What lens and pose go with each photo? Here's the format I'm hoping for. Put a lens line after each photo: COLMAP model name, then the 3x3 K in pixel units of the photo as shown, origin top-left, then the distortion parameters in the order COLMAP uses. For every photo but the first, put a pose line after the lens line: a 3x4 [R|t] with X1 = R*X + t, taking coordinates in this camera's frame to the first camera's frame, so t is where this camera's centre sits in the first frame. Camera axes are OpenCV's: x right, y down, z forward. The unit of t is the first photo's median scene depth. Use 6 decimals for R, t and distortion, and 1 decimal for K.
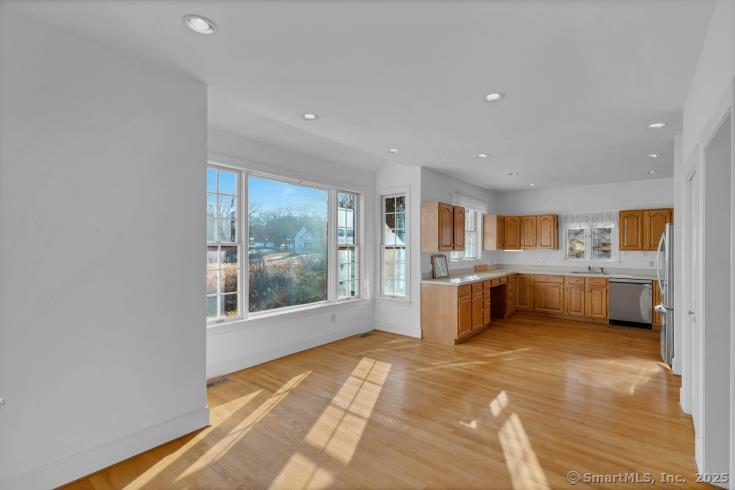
lens RADIAL K [[340.1, 0, 367.6], [0, 340.1, 247.4], [0, 0, 1]] dist [0.010818, -0.001072]
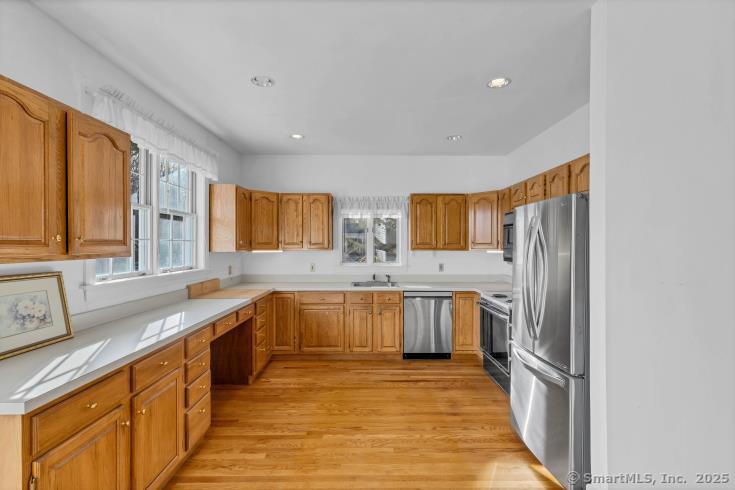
lens RADIAL K [[340.1, 0, 369.3], [0, 340.1, 247.6], [0, 0, 1]] dist [0.010818, -0.001072]
pose [[0.777015, -0.005359, 0.629459, 0.217982], [0.002604, 0.999983, 0.005299, -0.000415], [-0.629477, -0.002478, 0.777015, 0.483695]]
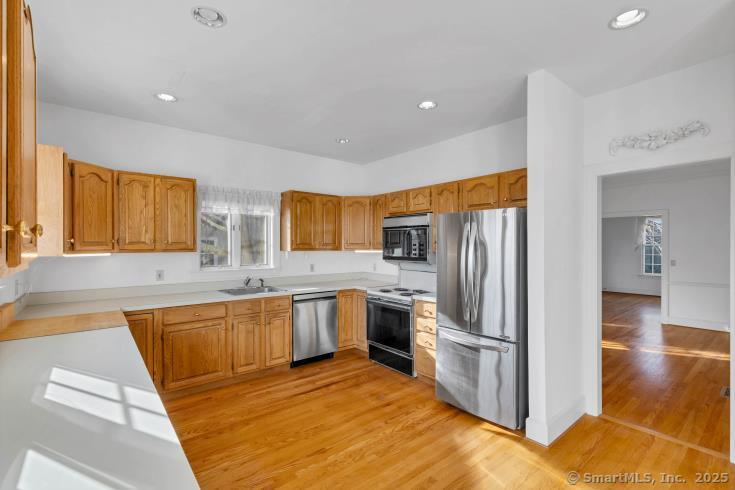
lens RADIAL K [[340.1, 0, 370.4], [0, 340.1, 246.6], [0, 0, 1]] dist [0.010818, -0.001072]
pose [[0.205909, -0.005512, 0.978556, 0.121001], [0.002863, 0.999983, 0.005030, -0.001810], [-0.978567, 0.001766, 0.205921, 0.676852]]
